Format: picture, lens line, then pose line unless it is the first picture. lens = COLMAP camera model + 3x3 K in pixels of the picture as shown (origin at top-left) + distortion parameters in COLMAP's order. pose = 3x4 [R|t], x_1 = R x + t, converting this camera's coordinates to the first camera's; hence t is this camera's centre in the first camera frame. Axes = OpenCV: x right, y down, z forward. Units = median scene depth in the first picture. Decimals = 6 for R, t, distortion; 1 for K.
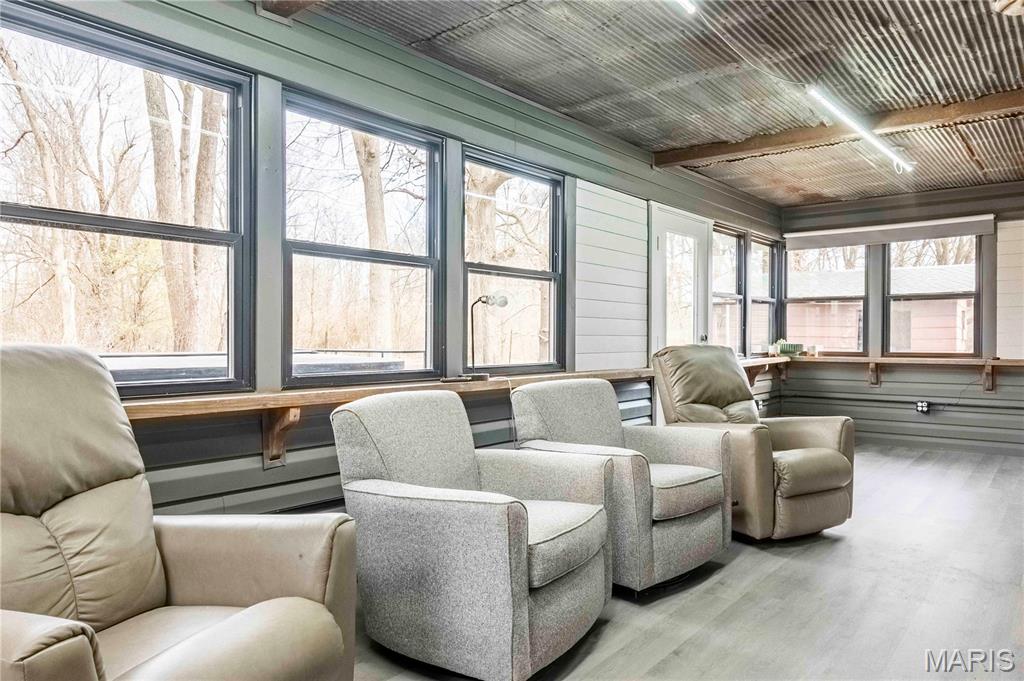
lens RADIAL K [[695.8, 0, 516.1], [0, 695.8, 338.5], [0, 0, 1]] dist [-0.018414, -0.001076]
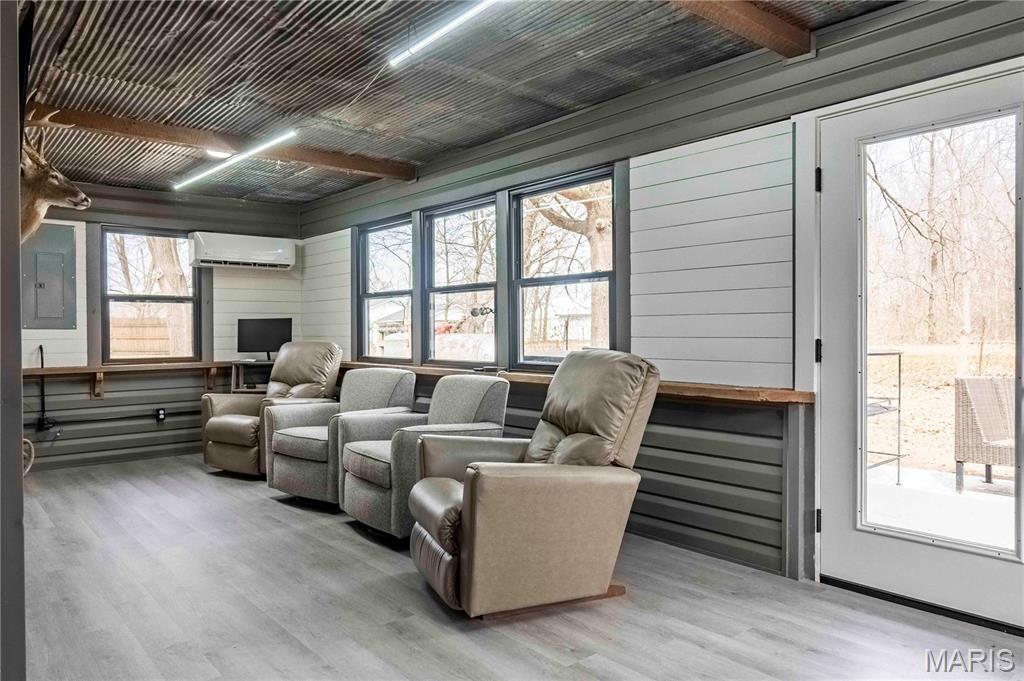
lens RADIAL K [[695.8, 0, 513.1], [0, 695.8, 340.0], [0, 0, 1]] dist [-0.018414, -0.001076]
pose [[-0.184936, 0.004889, -0.982738, 1.235828], [0.000934, 0.999988, 0.004799, -0.006569], [0.982750, -0.000031, -0.184939, 1.281344]]
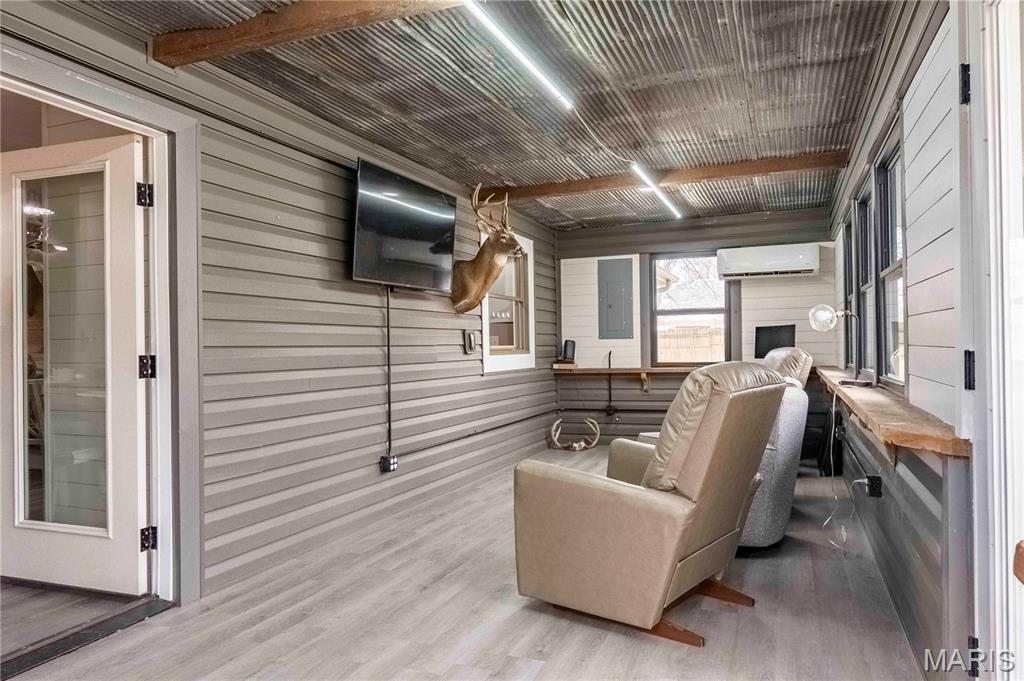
lens RADIAL K [[695.8, 0, 507.1], [0, 695.8, 341.7], [0, 0, 1]] dist [-0.018414, -0.001076]
pose [[-0.955090, 0.007840, -0.296211, 0.787271], [0.009613, 0.999944, -0.004530, -0.009997], [0.296158, -0.007174, -0.955112, 1.889576]]
